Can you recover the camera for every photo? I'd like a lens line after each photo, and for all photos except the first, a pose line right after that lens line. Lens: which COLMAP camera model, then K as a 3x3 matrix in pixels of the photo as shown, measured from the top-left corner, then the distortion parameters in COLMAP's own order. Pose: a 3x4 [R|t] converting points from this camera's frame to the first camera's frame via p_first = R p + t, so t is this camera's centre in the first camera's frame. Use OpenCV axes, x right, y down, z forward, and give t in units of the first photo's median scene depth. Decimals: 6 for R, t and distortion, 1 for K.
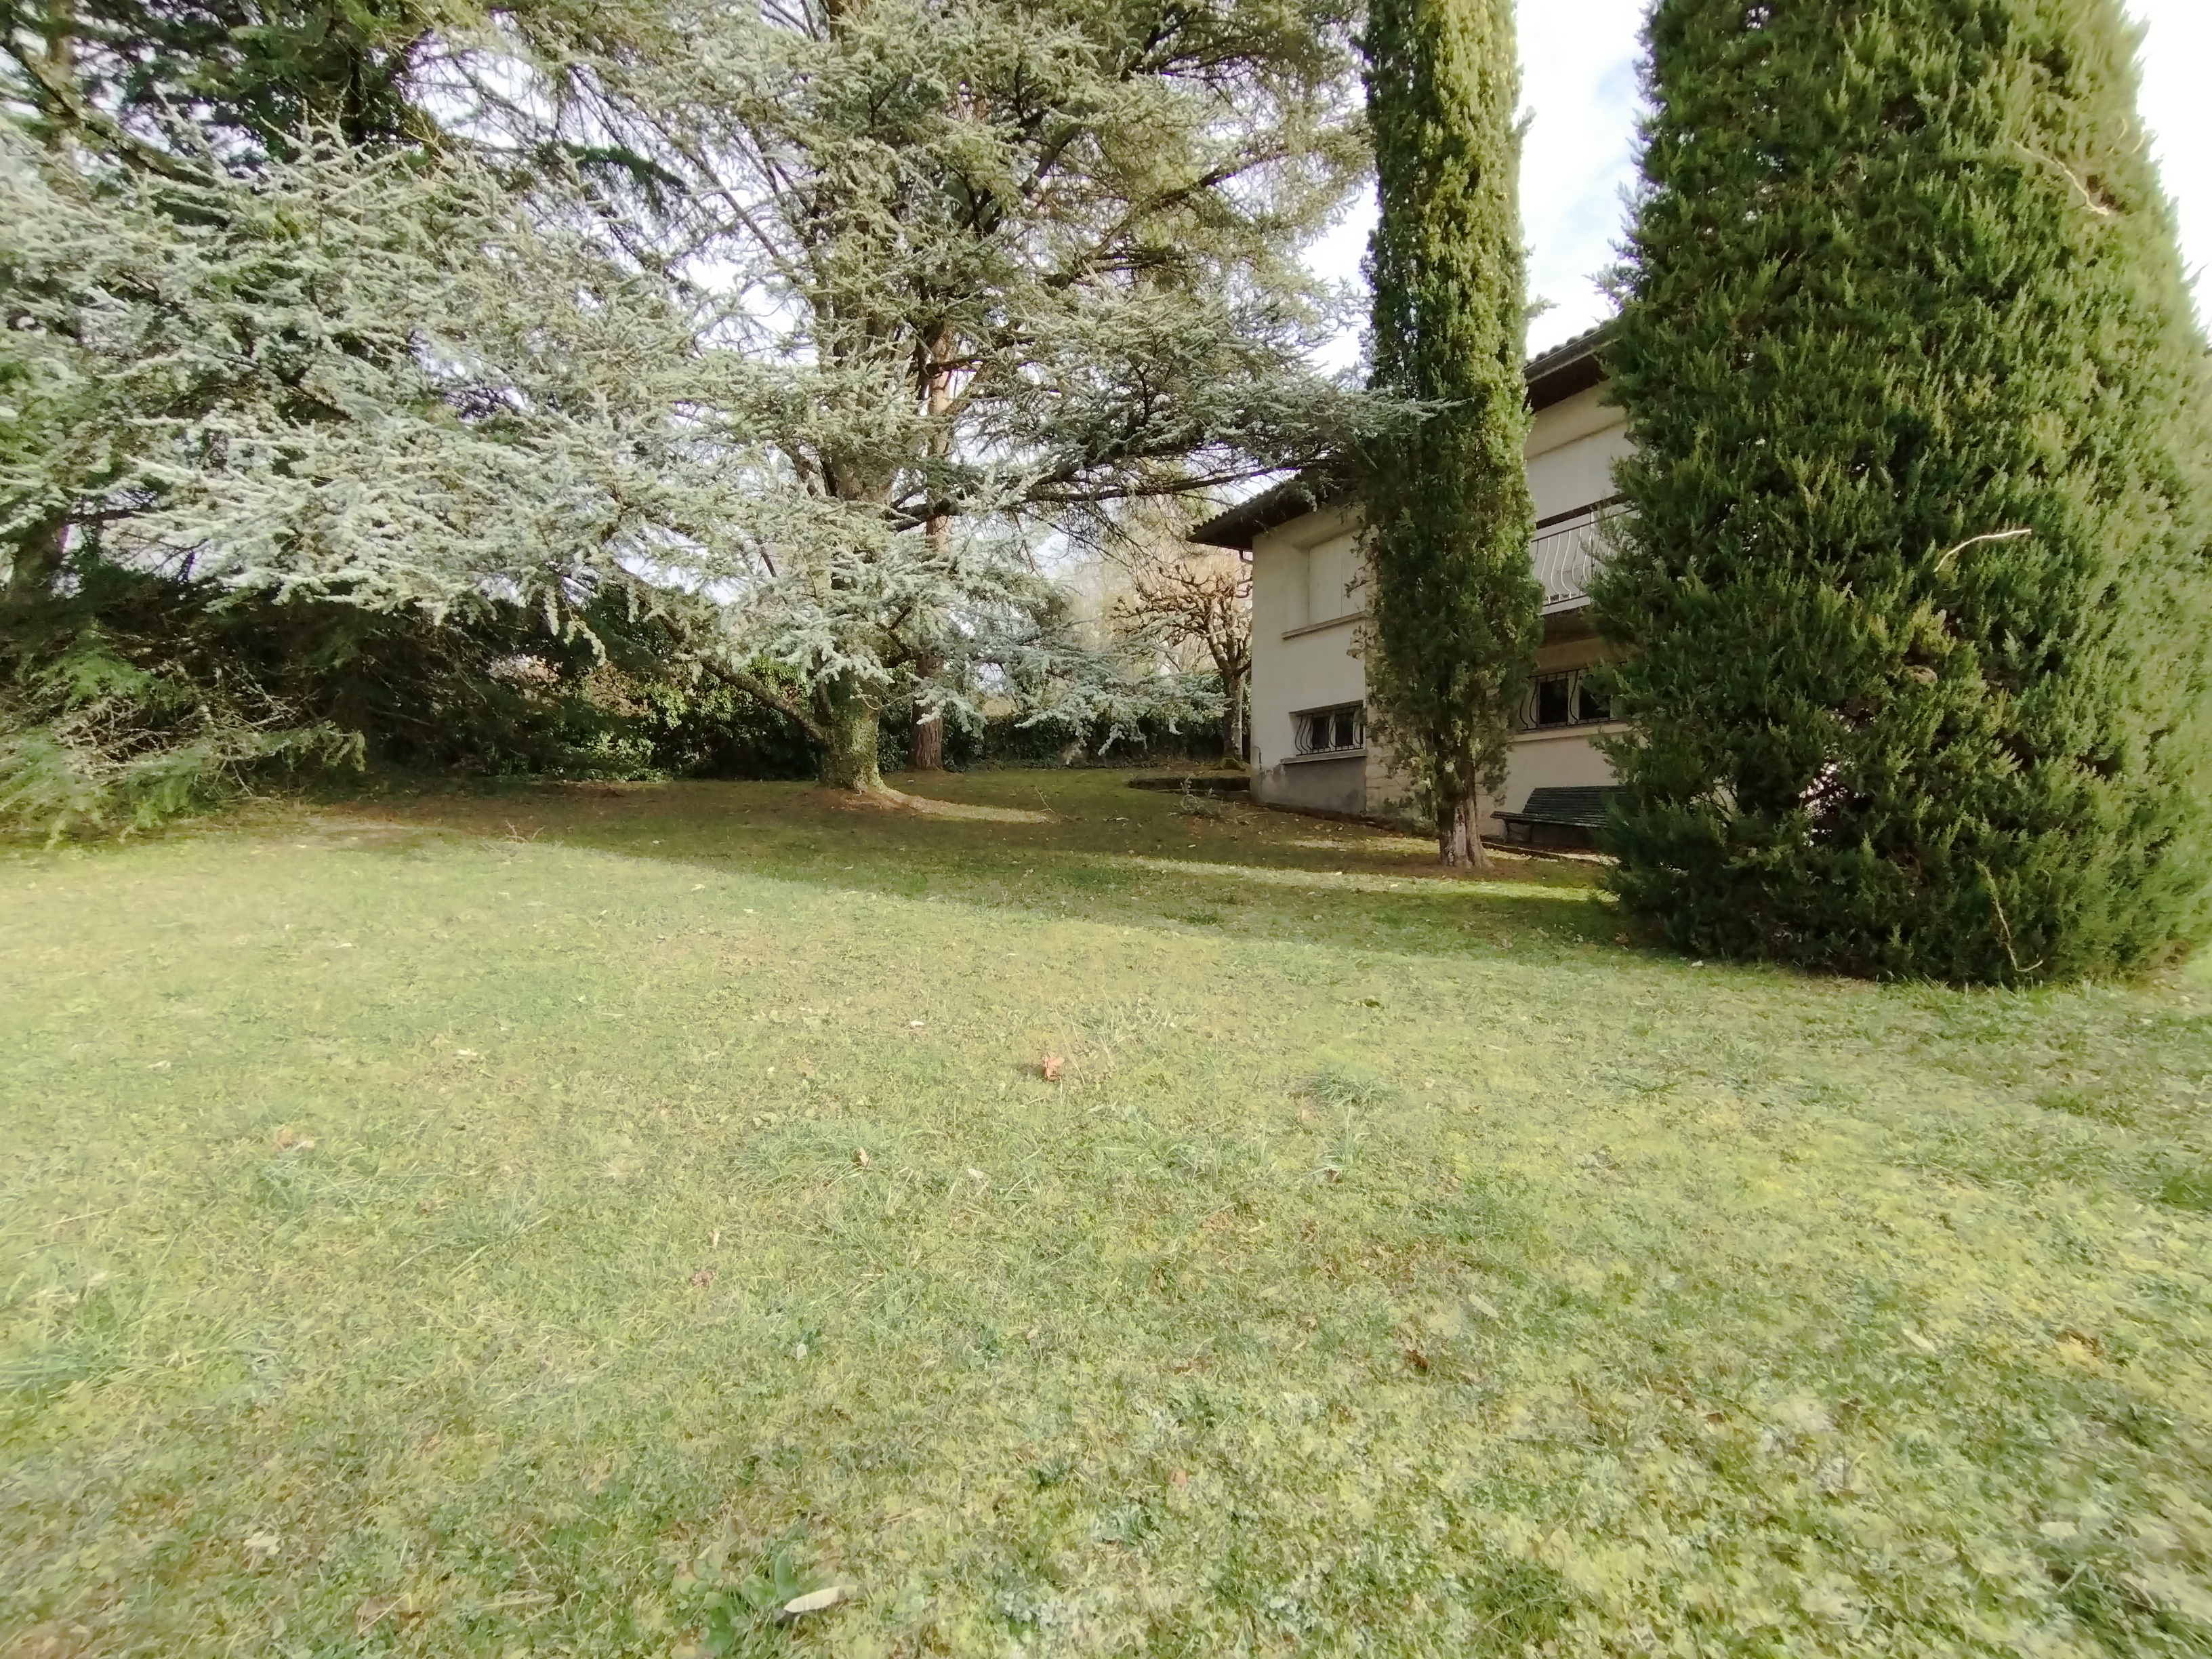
lens RADIAL K [[989.4, 0, 1095.6], [0, 989.4, 828.9], [0, 0, 1]] dist [-0.011116, 0.004730]
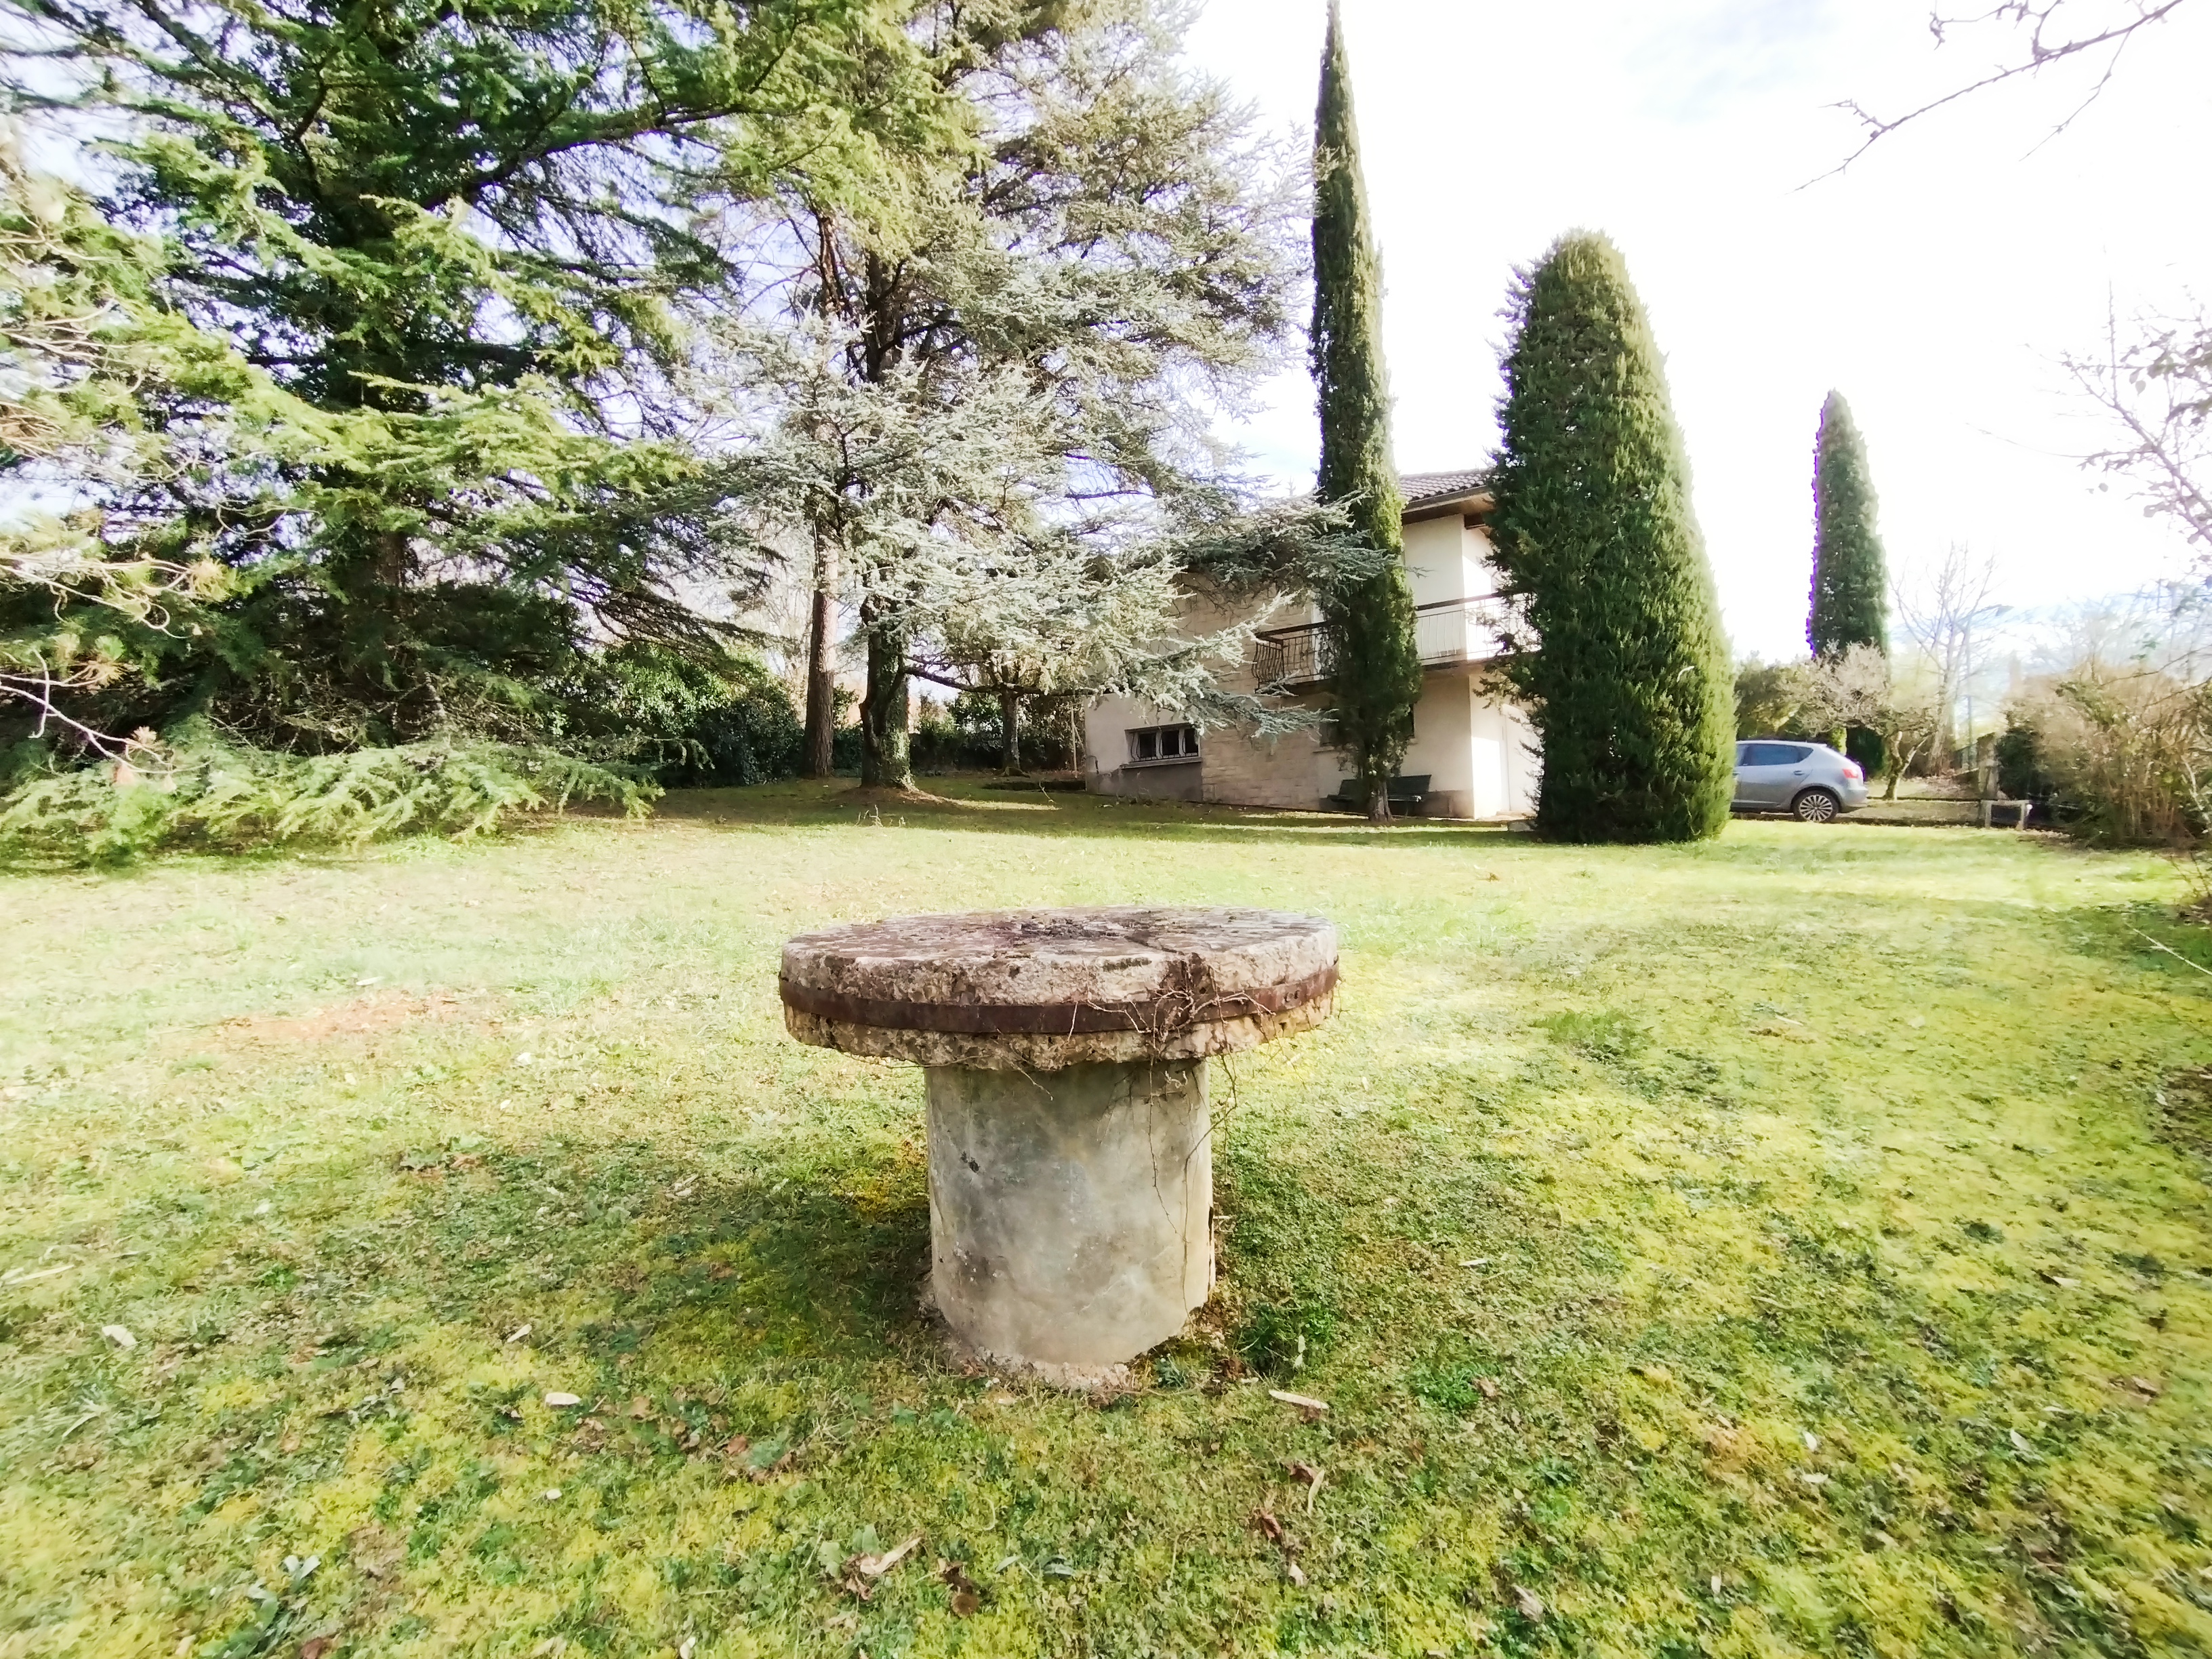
lens RADIAL K [[989.4, 0, 1113.1], [0, 989.4, 827.2], [0, 0, 1]] dist [-0.011116, 0.004730]
pose [[0.879010, -0.033011, 0.475659, -1.502155], [0.041917, 0.999088, -0.008125, 0.074343], [-0.474957, 0.027080, 0.879592, -0.514710]]
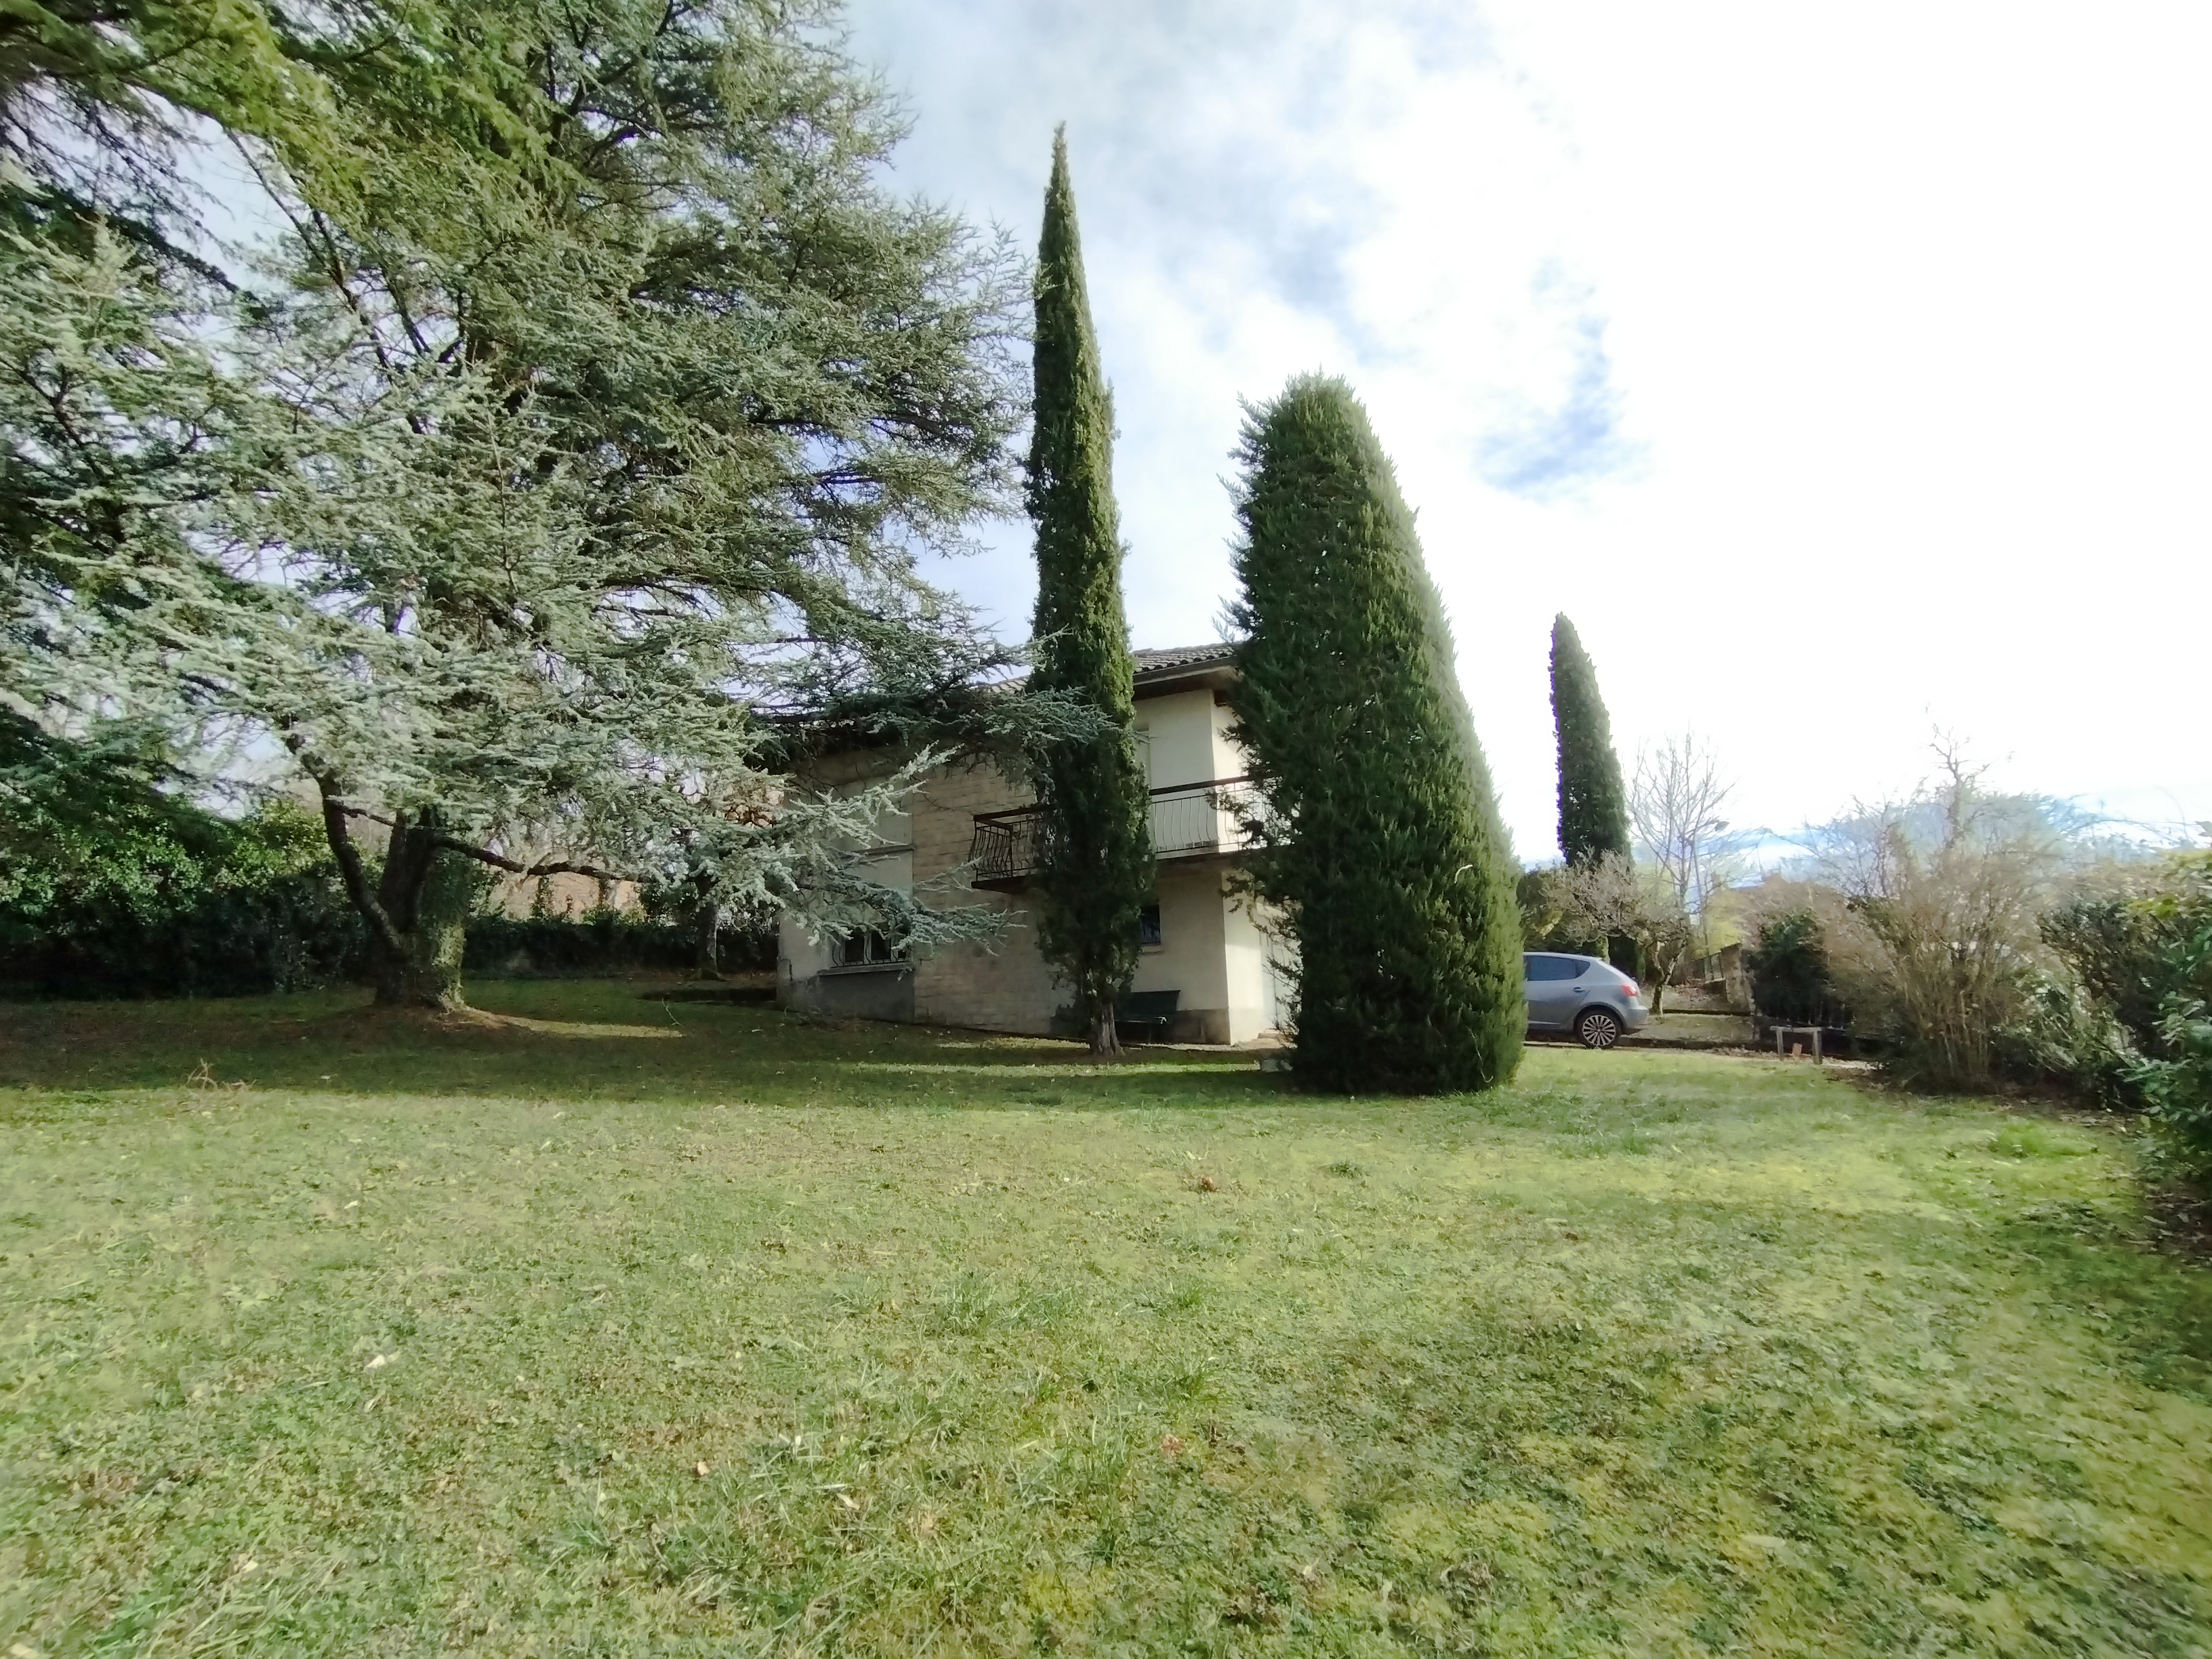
lens RADIAL K [[989.4, 0, 1109.1], [0, 989.4, 833.4], [0, 0, 1]] dist [-0.011116, 0.004730]
pose [[0.768770, 0.086499, 0.633648, -0.867969], [0.043426, 0.981463, -0.186665, -0.009546], [-0.638049, 0.171019, 0.750764, -0.088575]]
